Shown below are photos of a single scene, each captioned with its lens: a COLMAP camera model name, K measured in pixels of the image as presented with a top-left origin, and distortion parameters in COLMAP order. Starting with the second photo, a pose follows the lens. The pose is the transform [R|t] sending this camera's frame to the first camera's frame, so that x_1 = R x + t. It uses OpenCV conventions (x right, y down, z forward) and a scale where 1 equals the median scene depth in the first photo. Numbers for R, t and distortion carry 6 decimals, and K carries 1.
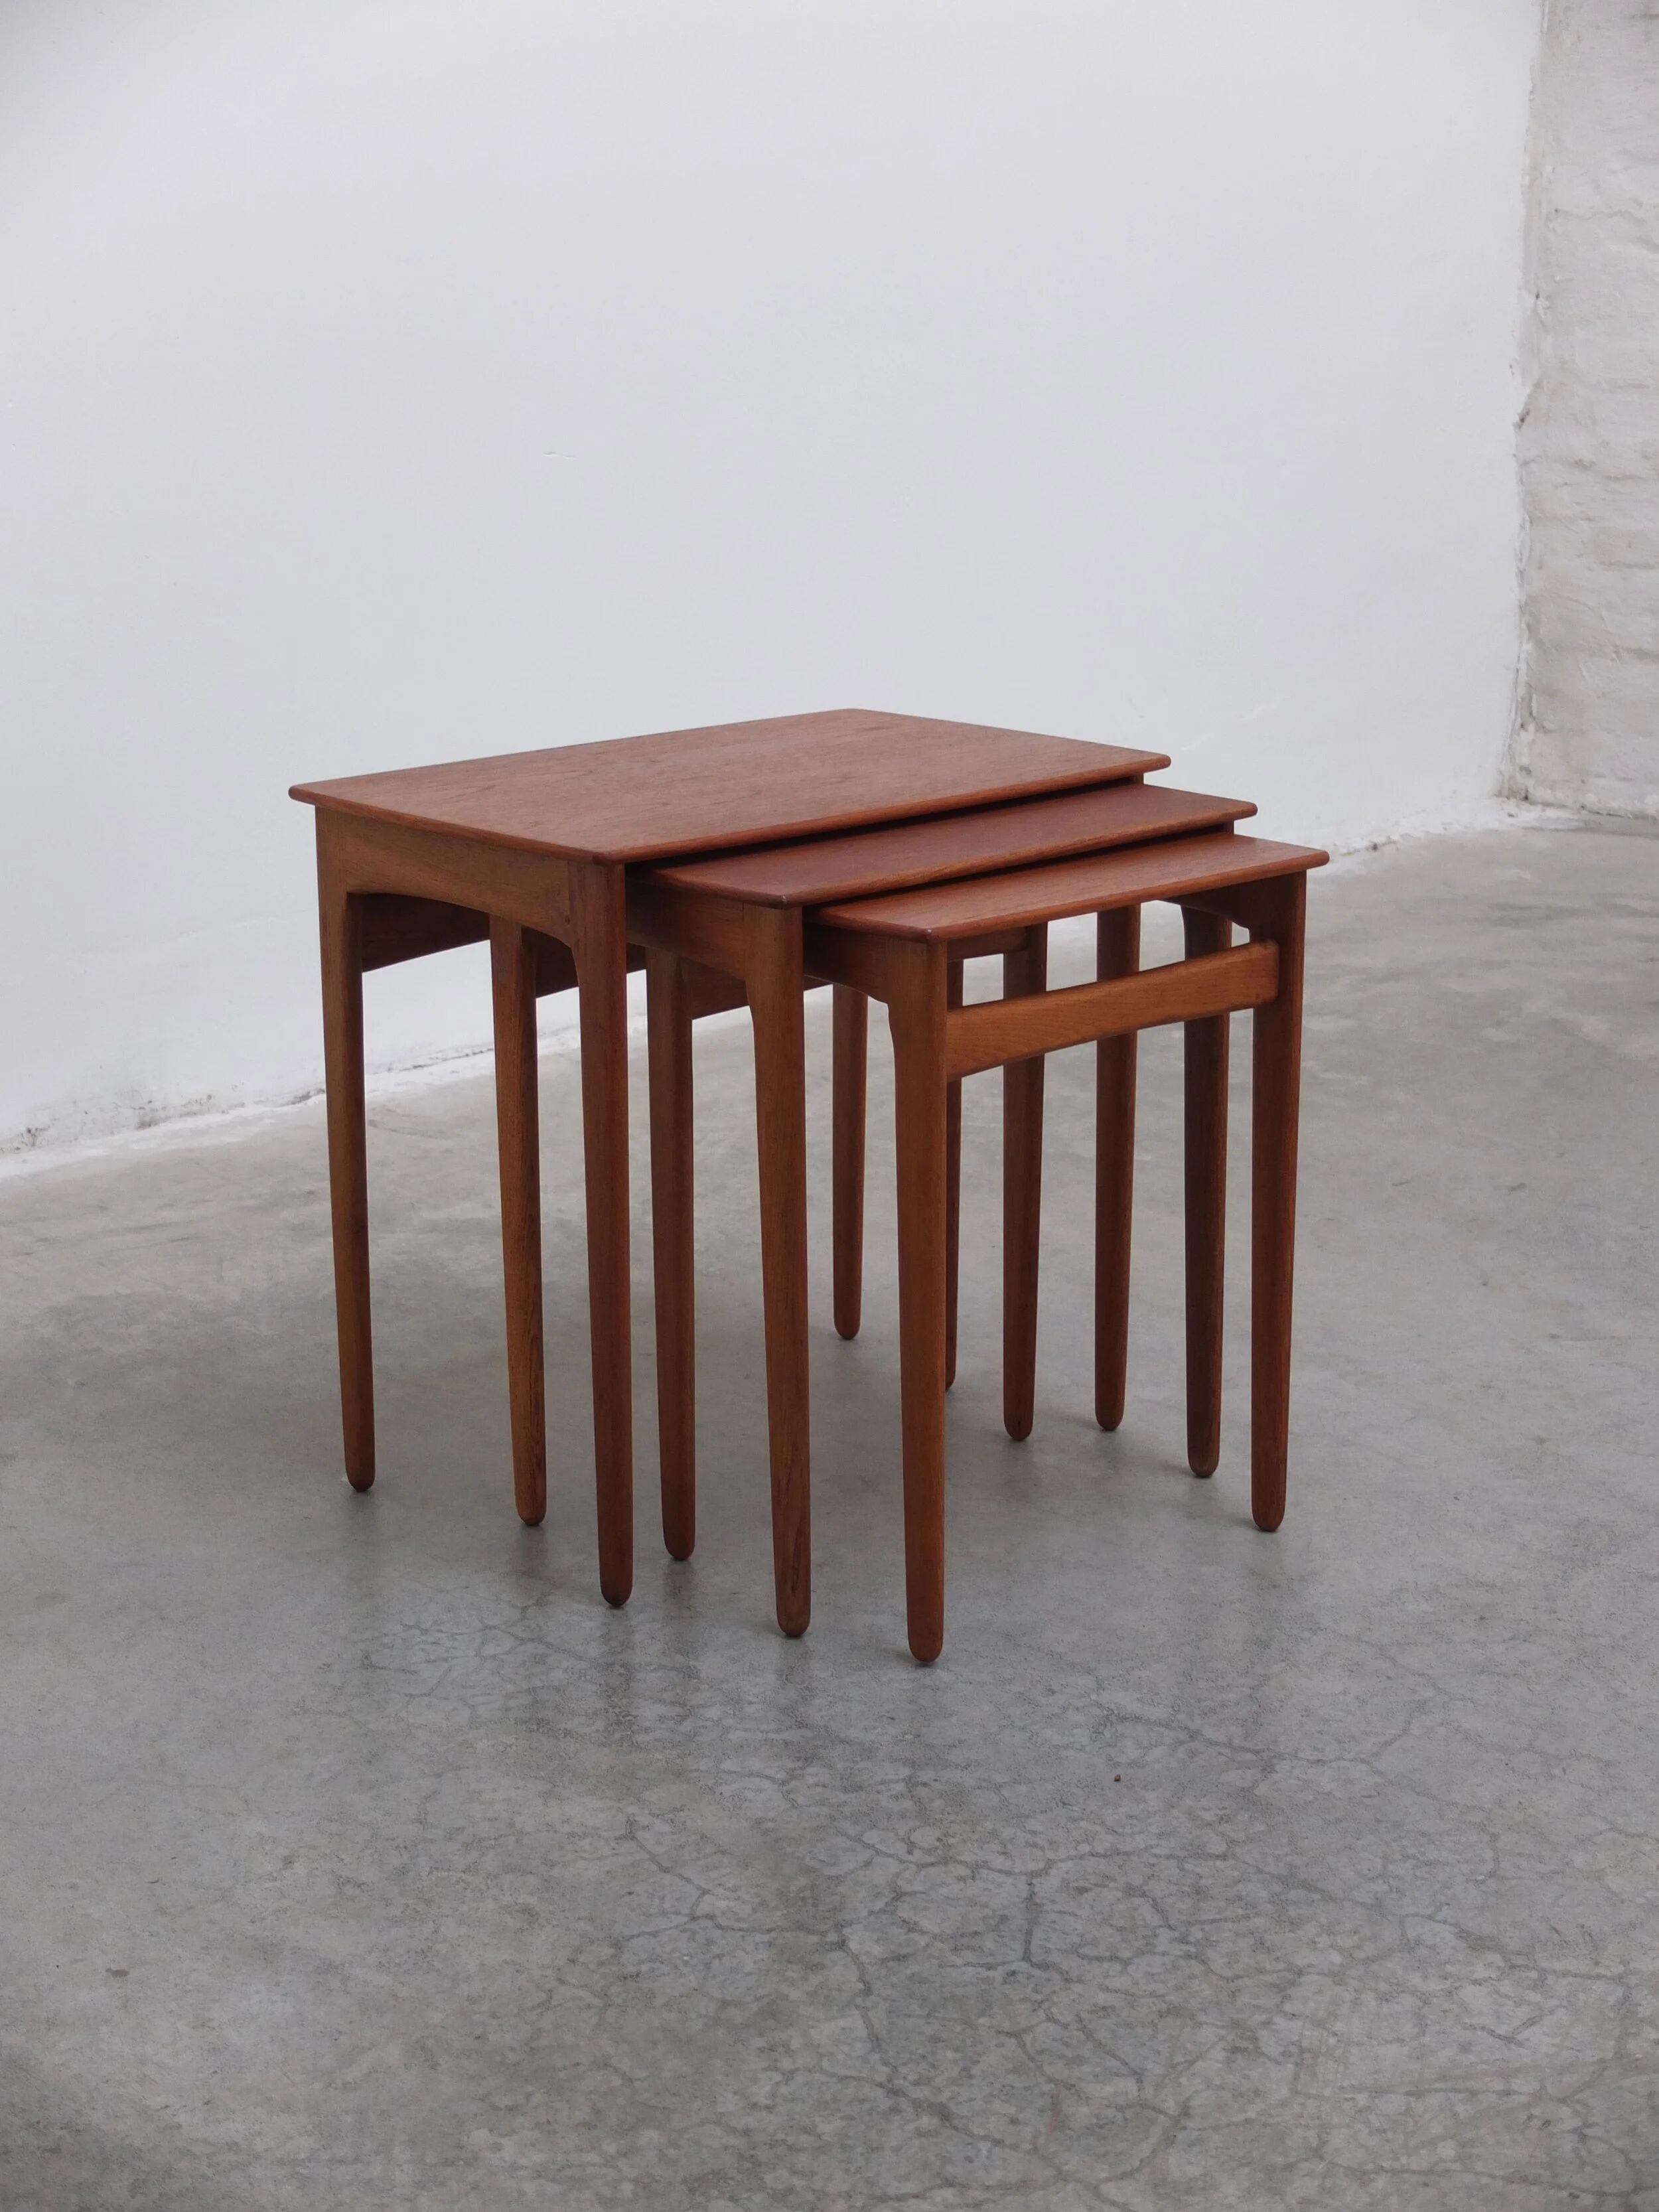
lens RADIAL K [[3419.9, 0, 831.7], [0, 3419.9, 1157.4], [0, 0, 1]] dist [-0.021124, 0.000000]
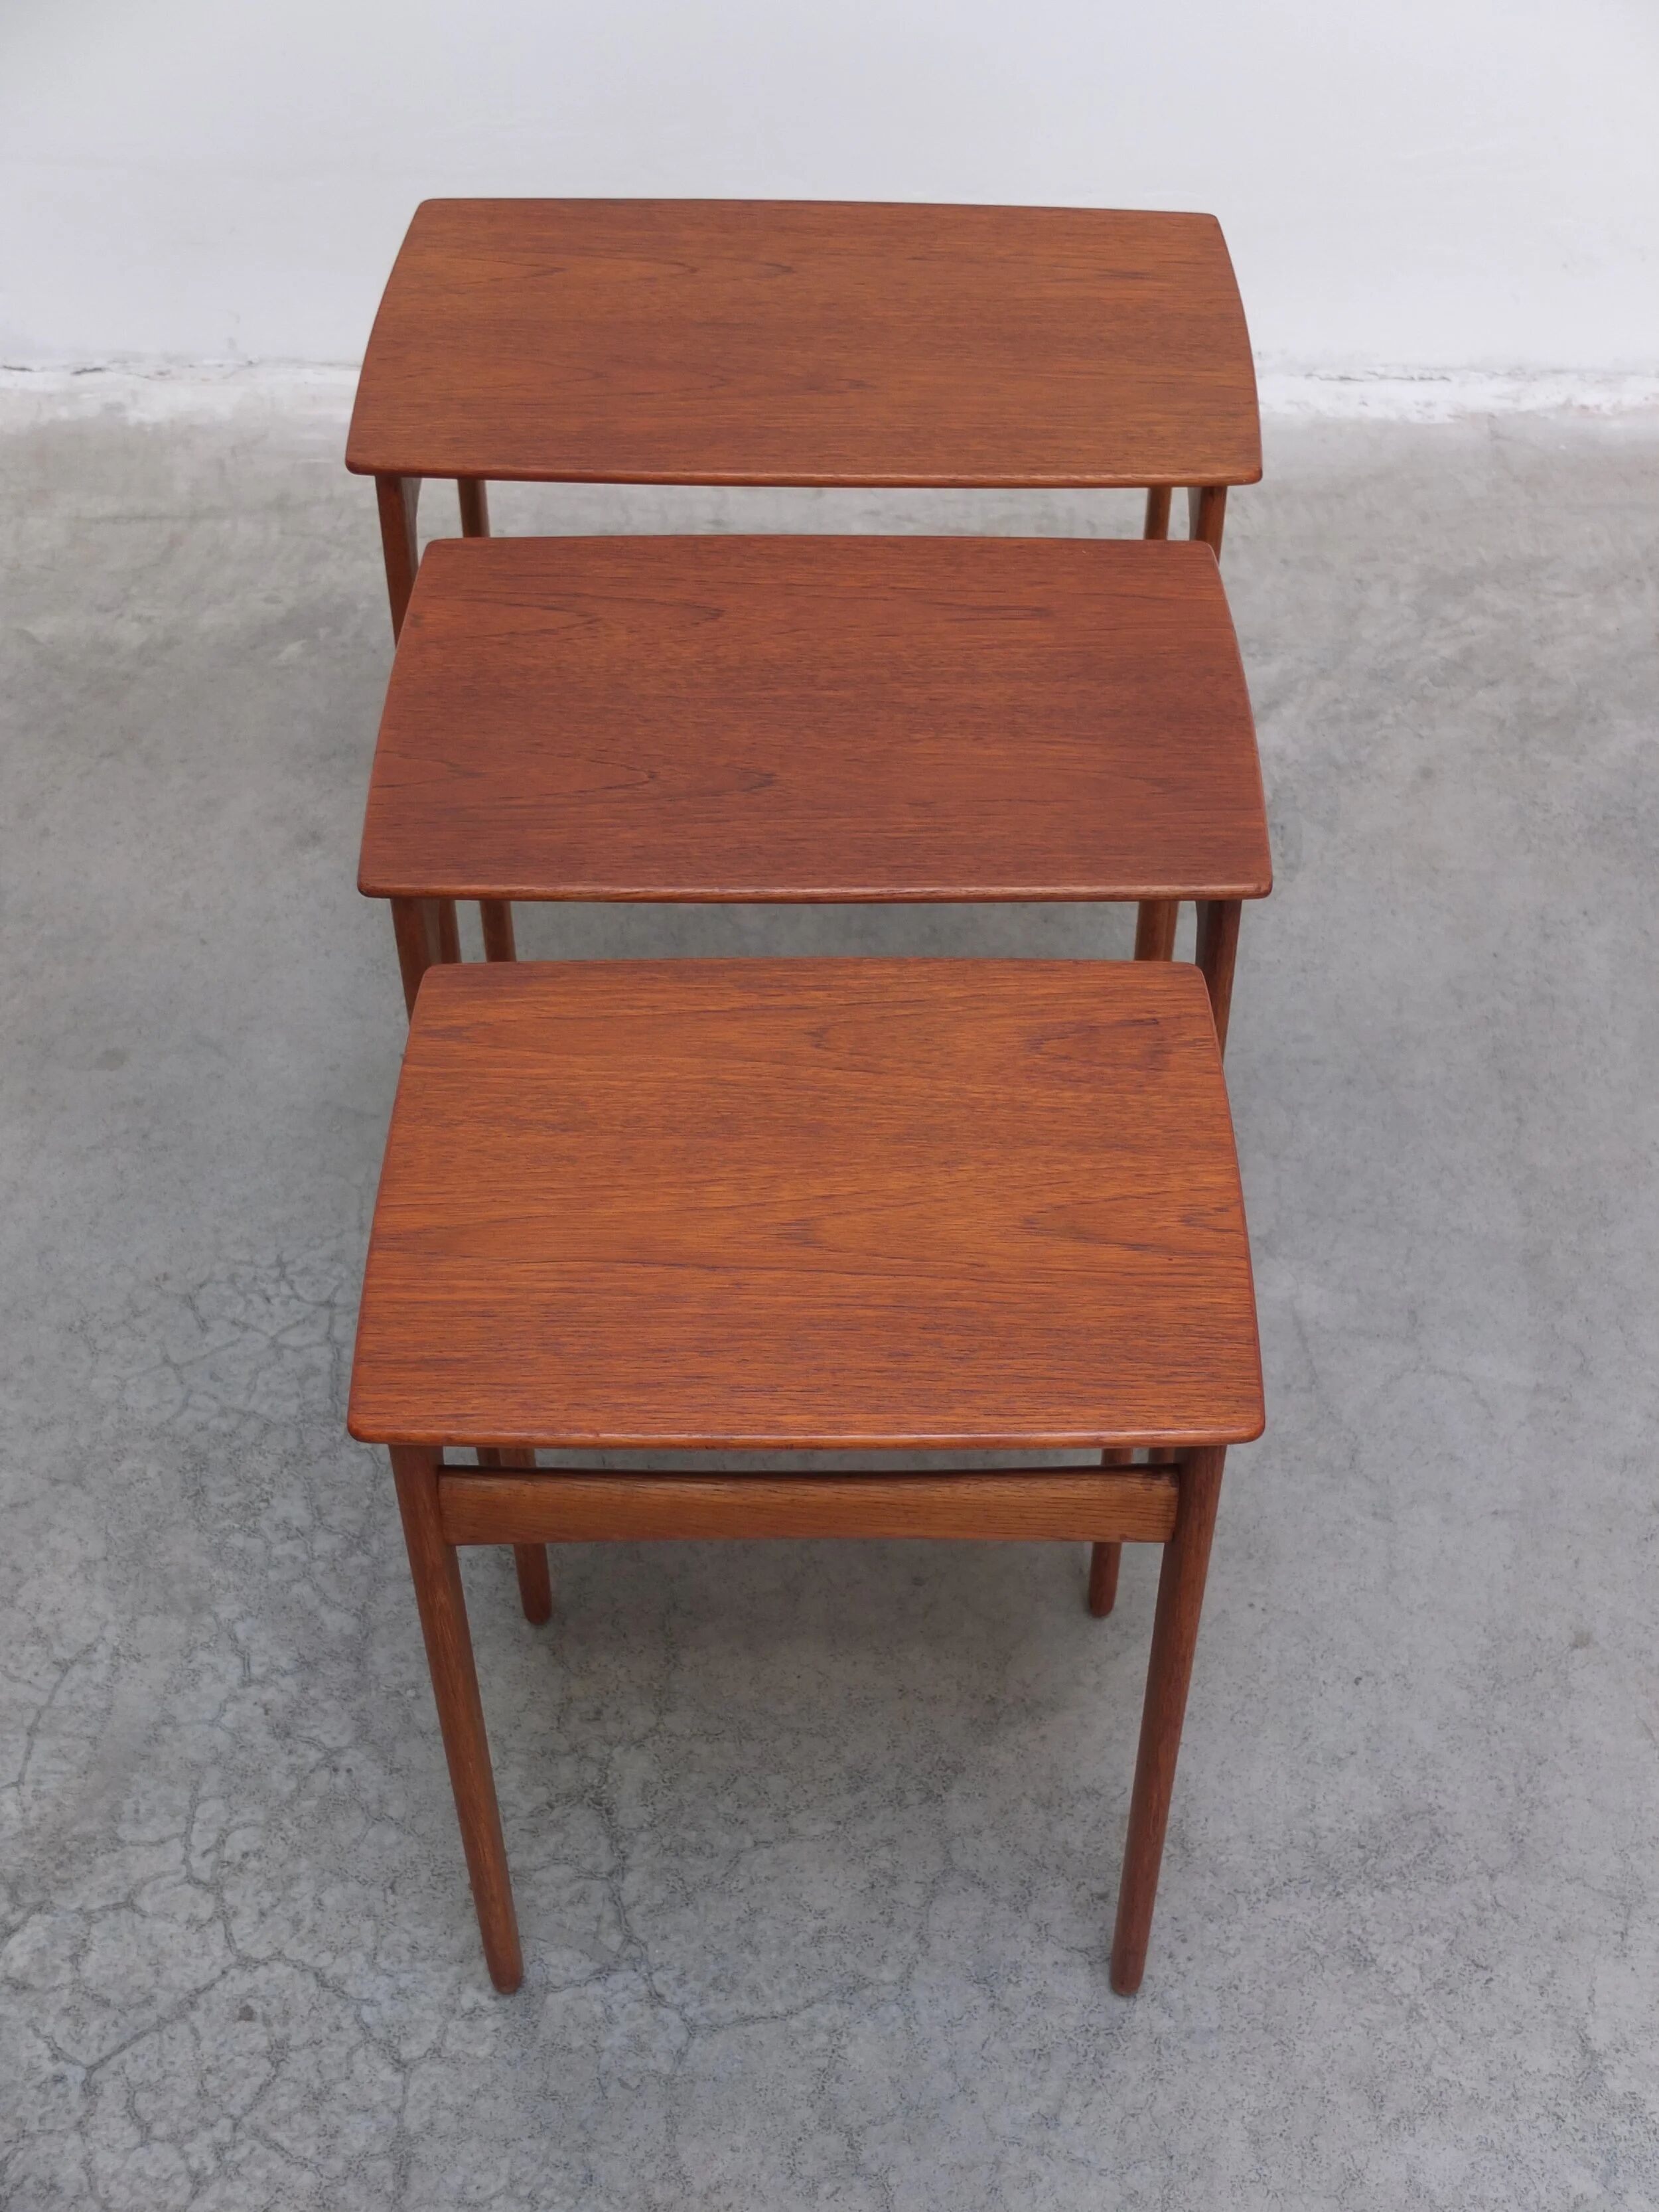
lens RADIAL K [[2825.8, 0, 845.6], [0, 2825.8, 1115.5], [0, 0, 1]] dist [-0.068976, 0.000000]
pose [[0.735228, 0.472184, -0.486295, 0.415637], [-0.191916, 0.833097, 0.518765, -0.393331], [0.650083, -0.288083, 0.703136, 0.571803]]
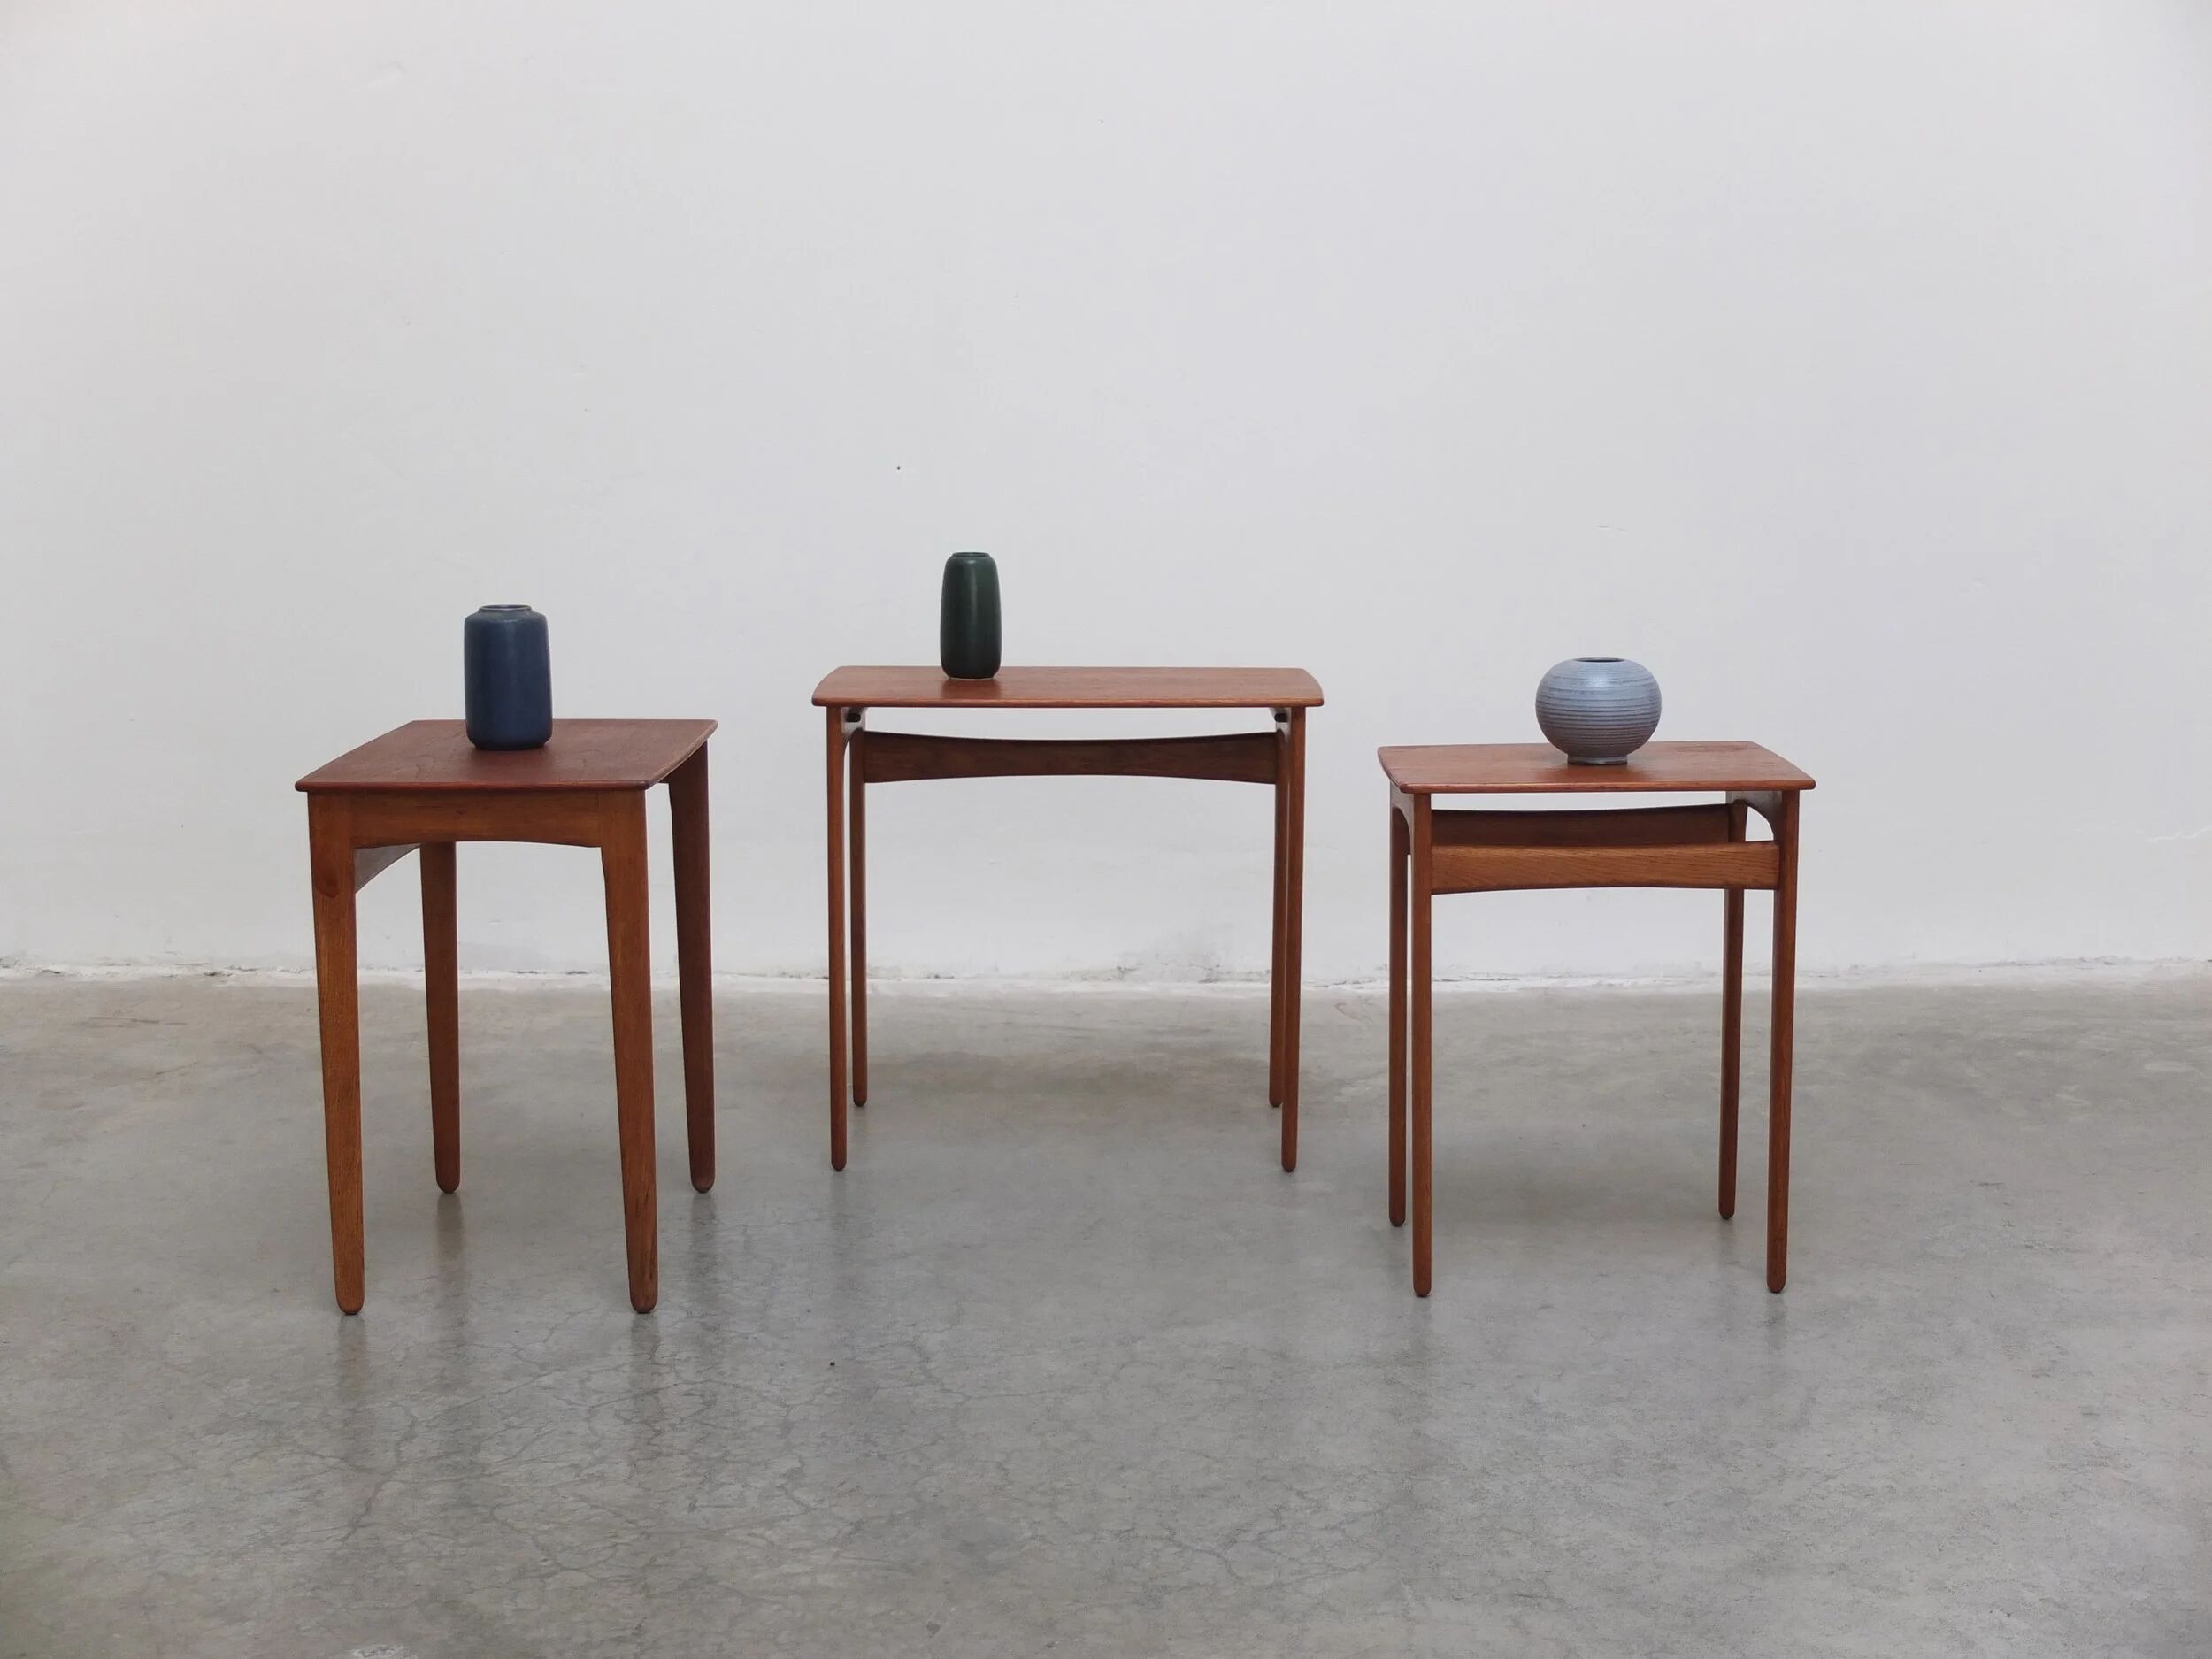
lens RADIAL K [[3042.0, 0, 1064.1], [0, 3042.0, 796.9], [0, 0, 1]] dist [-0.017241, 0.000000]
pose [[0.716165, 0.100089, -0.690717, 1.000917], [-0.191750, 0.979797, -0.056836, -0.001924], [0.671074, 0.173149, 0.720888, 0.078850]]
